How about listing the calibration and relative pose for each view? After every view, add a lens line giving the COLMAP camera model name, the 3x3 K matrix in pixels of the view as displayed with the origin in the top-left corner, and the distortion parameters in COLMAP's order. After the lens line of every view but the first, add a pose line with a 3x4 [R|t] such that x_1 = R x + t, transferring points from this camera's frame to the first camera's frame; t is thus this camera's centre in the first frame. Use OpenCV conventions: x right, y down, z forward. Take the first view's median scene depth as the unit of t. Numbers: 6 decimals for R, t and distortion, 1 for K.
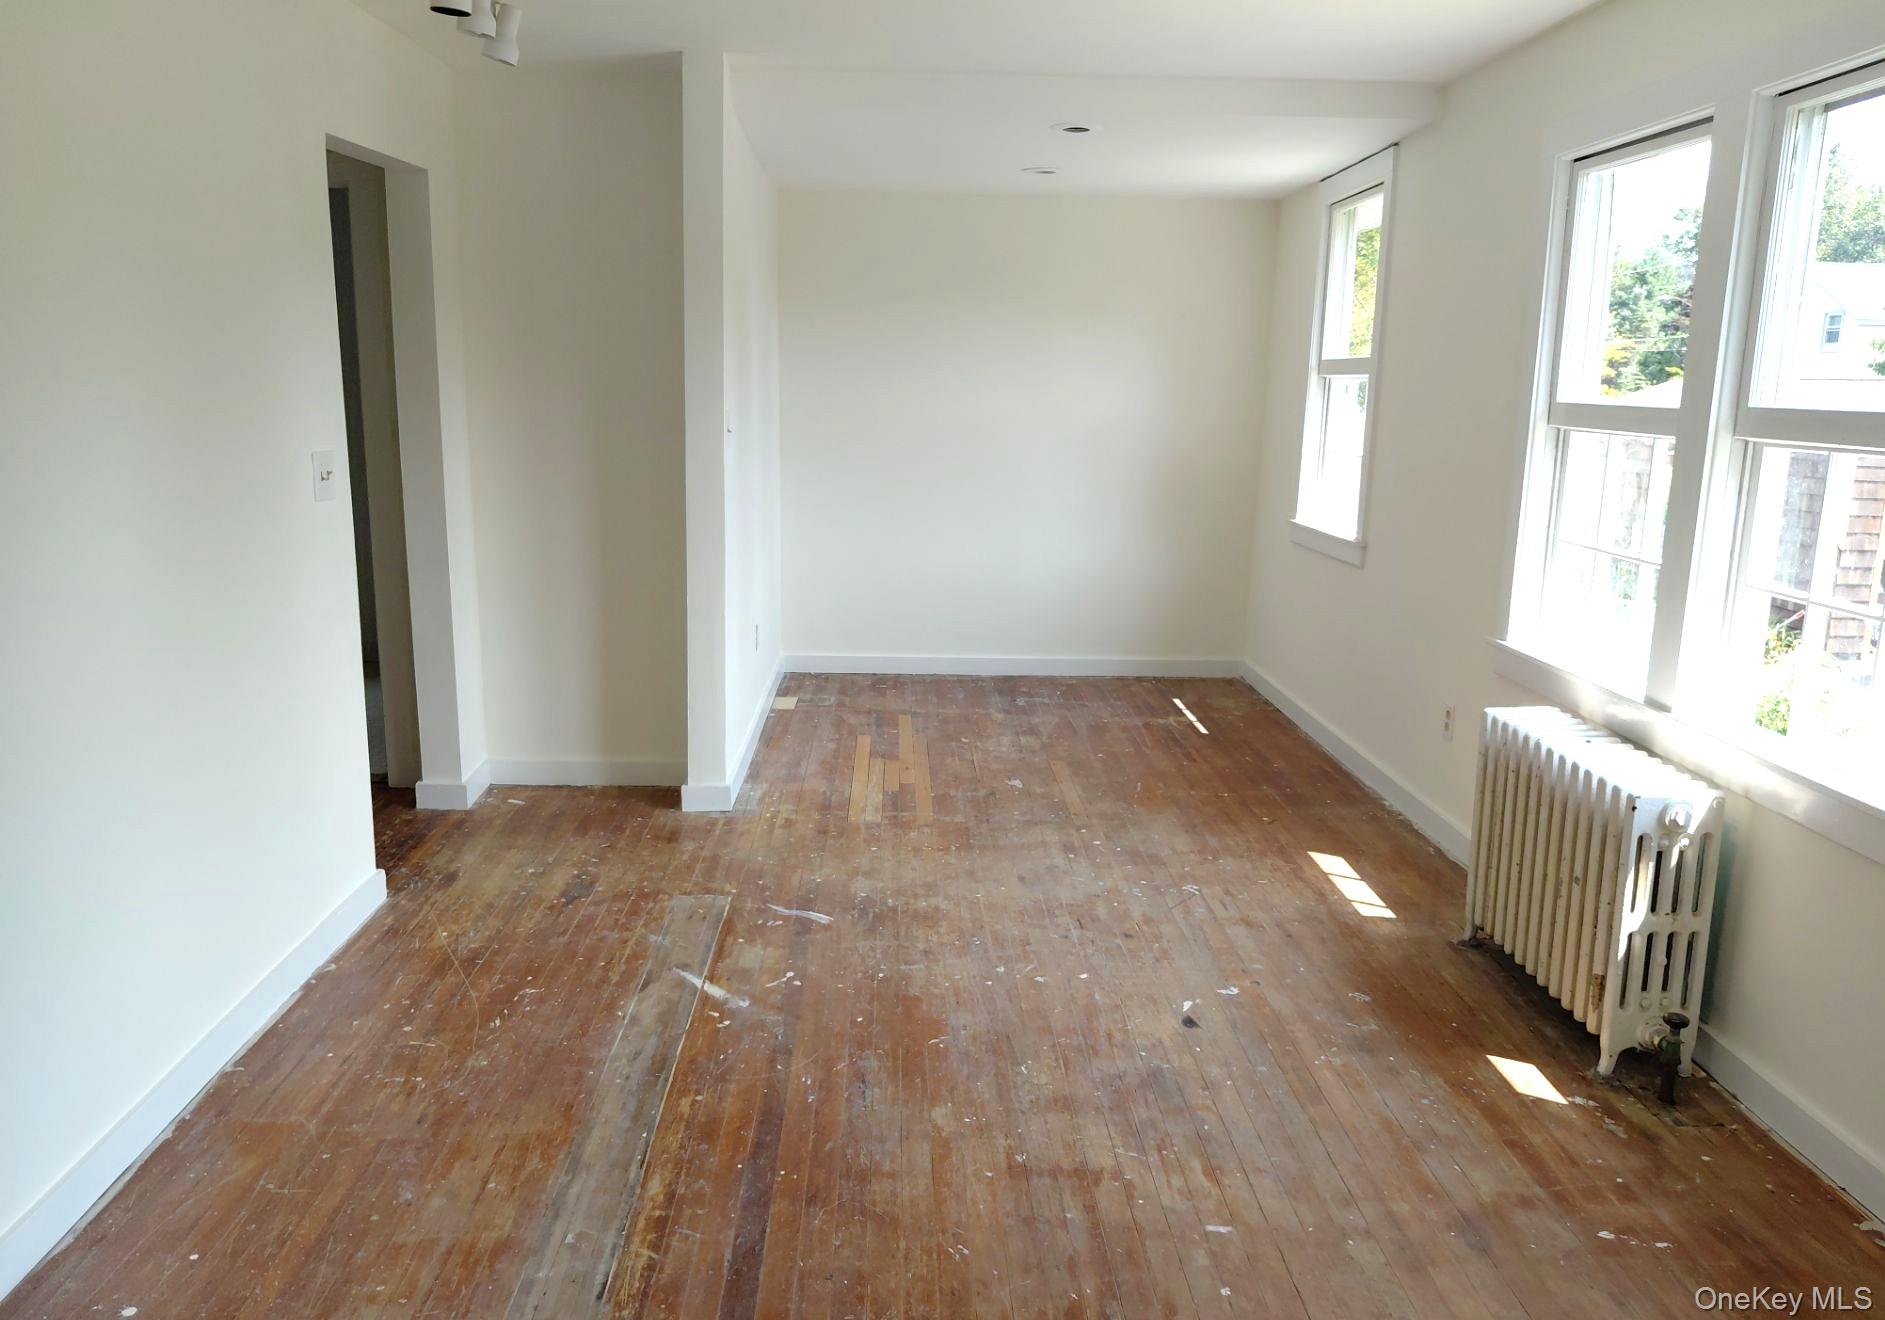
lens RADIAL K [[1380.7, 0, 767.9], [0, 1380.7, 626.5], [0, 0, 1]] dist [0.051051, -0.065175]
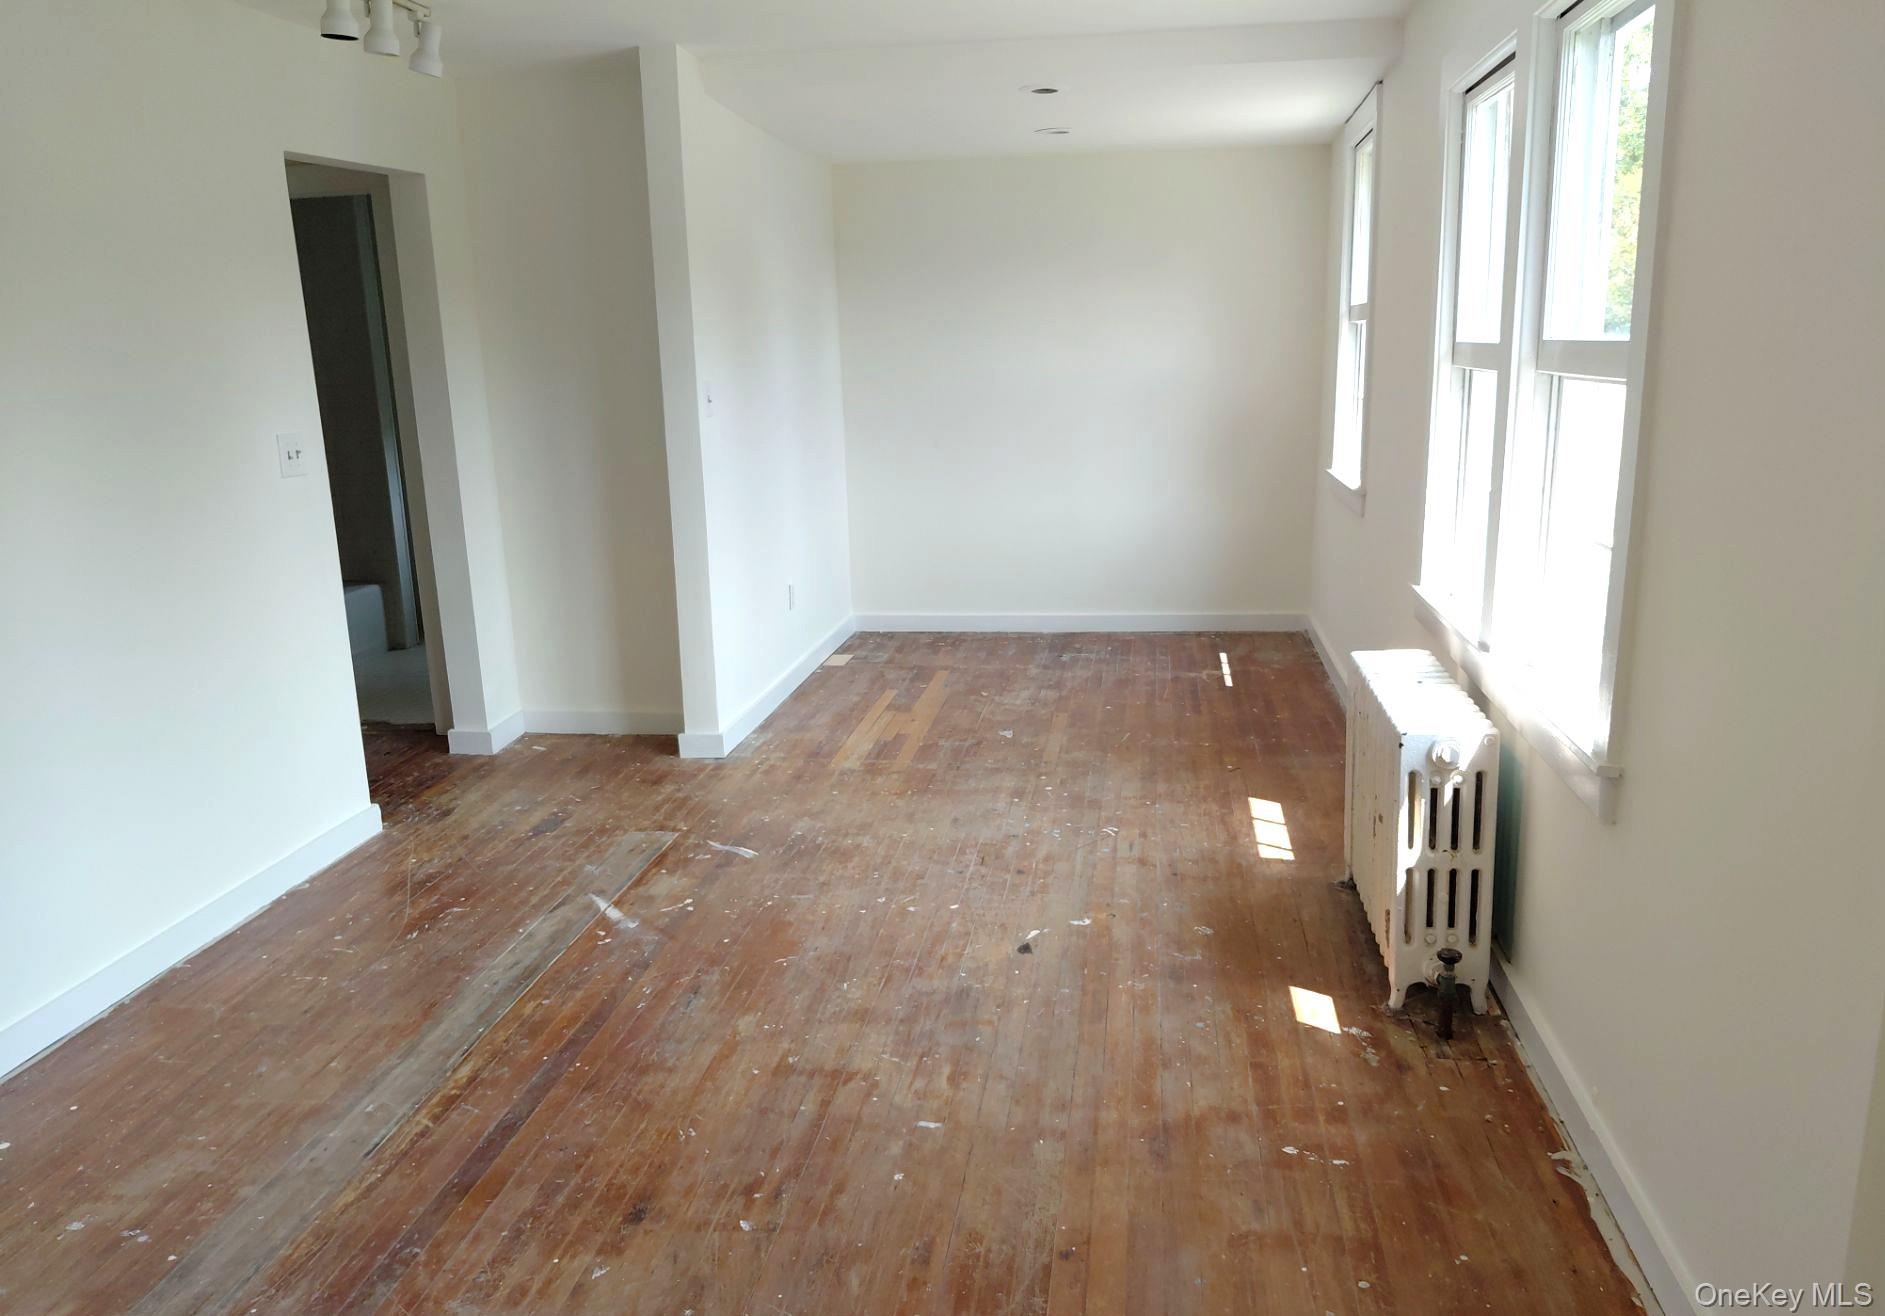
lens RADIAL K [[1404.2, 0, 940.0], [0, 1404.2, 640.9], [0, 0, 1]] dist [0.043097, -0.039075]
pose [[0.985793, -0.009649, -0.167690, 0.442793], [0.014569, 0.999498, 0.028133, 0.020077], [0.167334, -0.030177, 0.985438, -0.061188]]
